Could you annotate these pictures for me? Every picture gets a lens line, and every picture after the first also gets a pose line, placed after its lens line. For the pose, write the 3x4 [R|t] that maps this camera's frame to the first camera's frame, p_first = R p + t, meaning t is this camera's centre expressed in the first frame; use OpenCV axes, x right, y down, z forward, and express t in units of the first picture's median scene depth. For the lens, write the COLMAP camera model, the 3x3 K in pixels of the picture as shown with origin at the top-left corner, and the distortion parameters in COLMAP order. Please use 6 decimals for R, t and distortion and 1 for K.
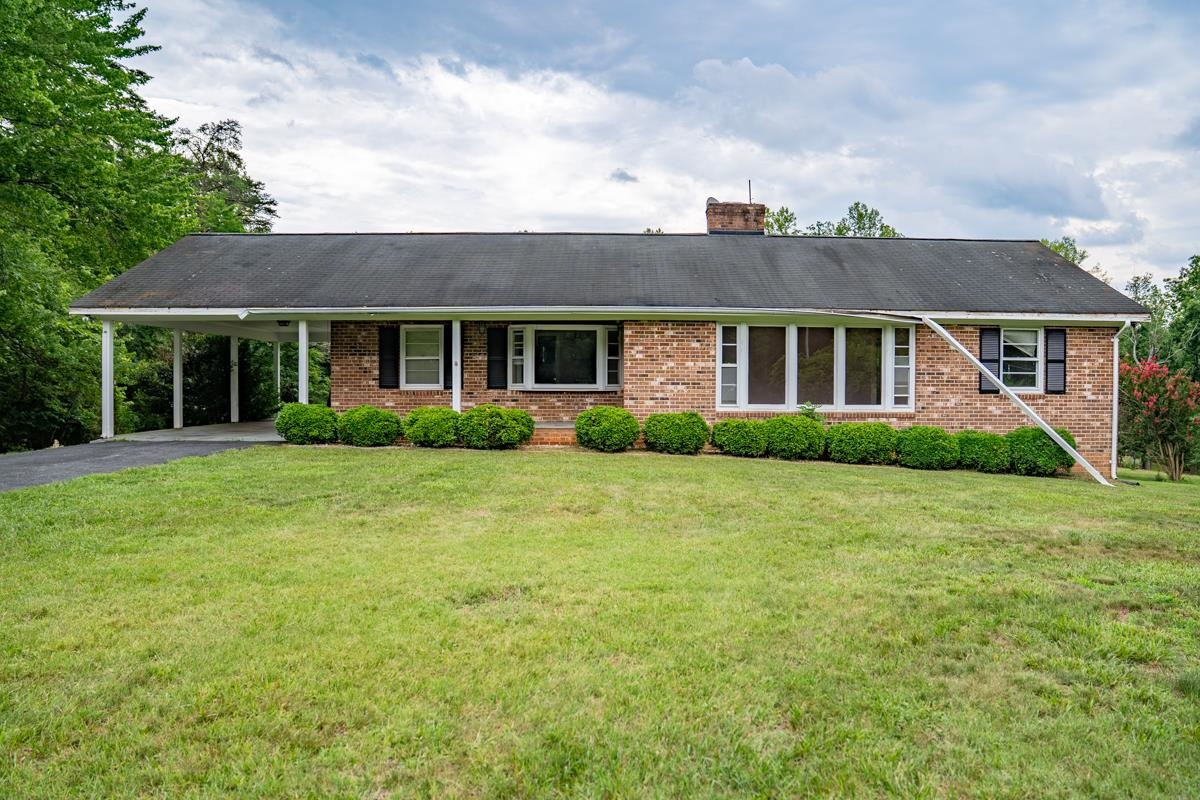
lens RADIAL K [[885.8, 0, 641.6], [0, 885.8, 404.8], [0, 0, 1]] dist [-0.085415, 0.006804]
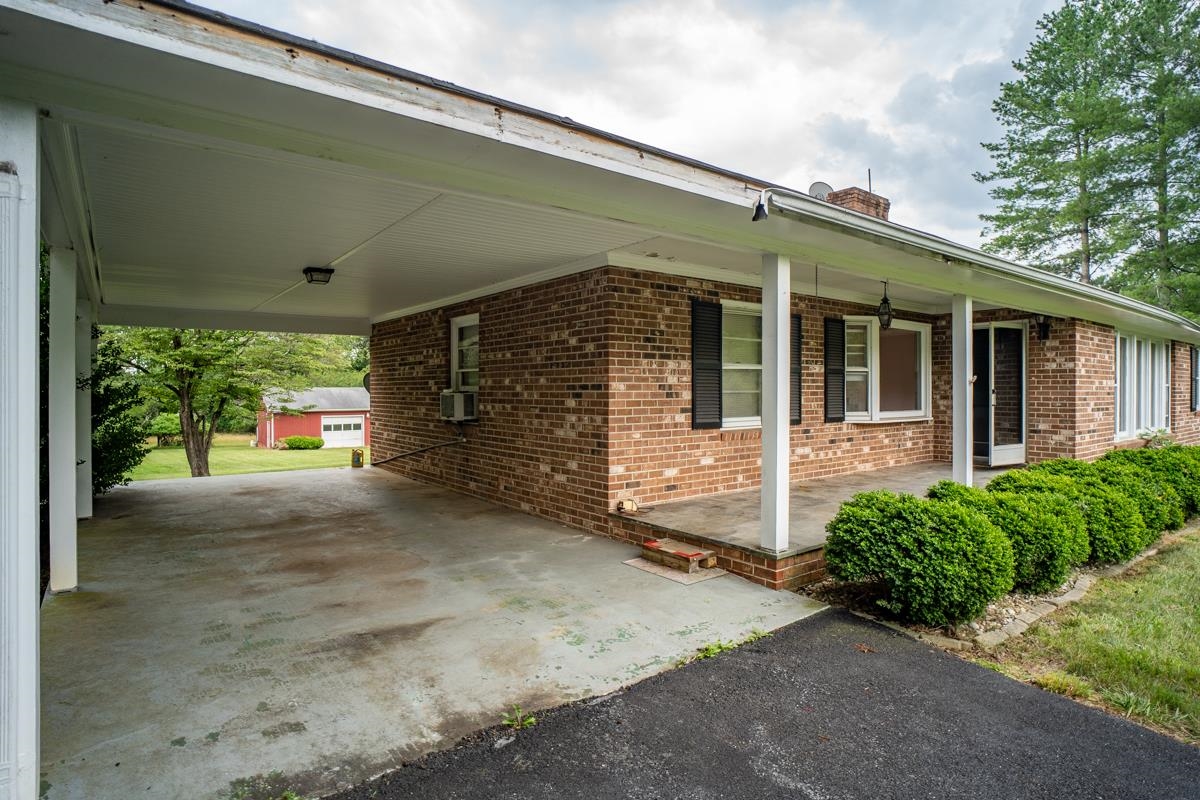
lens RADIAL K [[630.7, 0, 605.4], [0, 630.7, 392.1], [0, 0, 1]] dist [-0.023039, 0.011922]
pose [[0.805373, -0.006752, 0.592729, -0.583367], [0.017315, 0.999776, -0.012138, -0.038569], [-0.592515, 0.020039, 0.805310, 0.817880]]
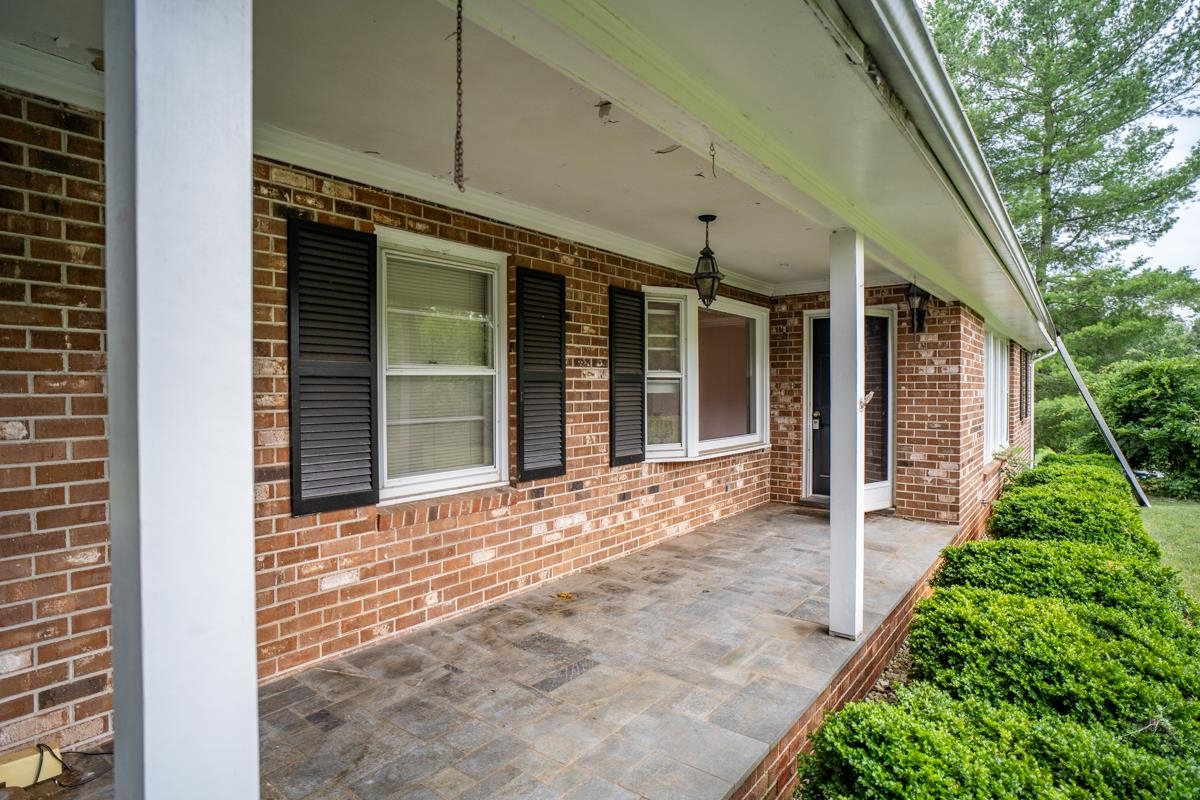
lens RADIAL K [[633.4, 0, 600.0], [0, 633.4, 400.0], [0, 0, 1]] dist [-0.052638, 0.030967]
pose [[0.632432, -0.020036, 0.774357, -0.396449], [0.024167, 0.999689, 0.006129, -0.048903], [-0.774239, 0.014837, 0.632719, 0.924066]]
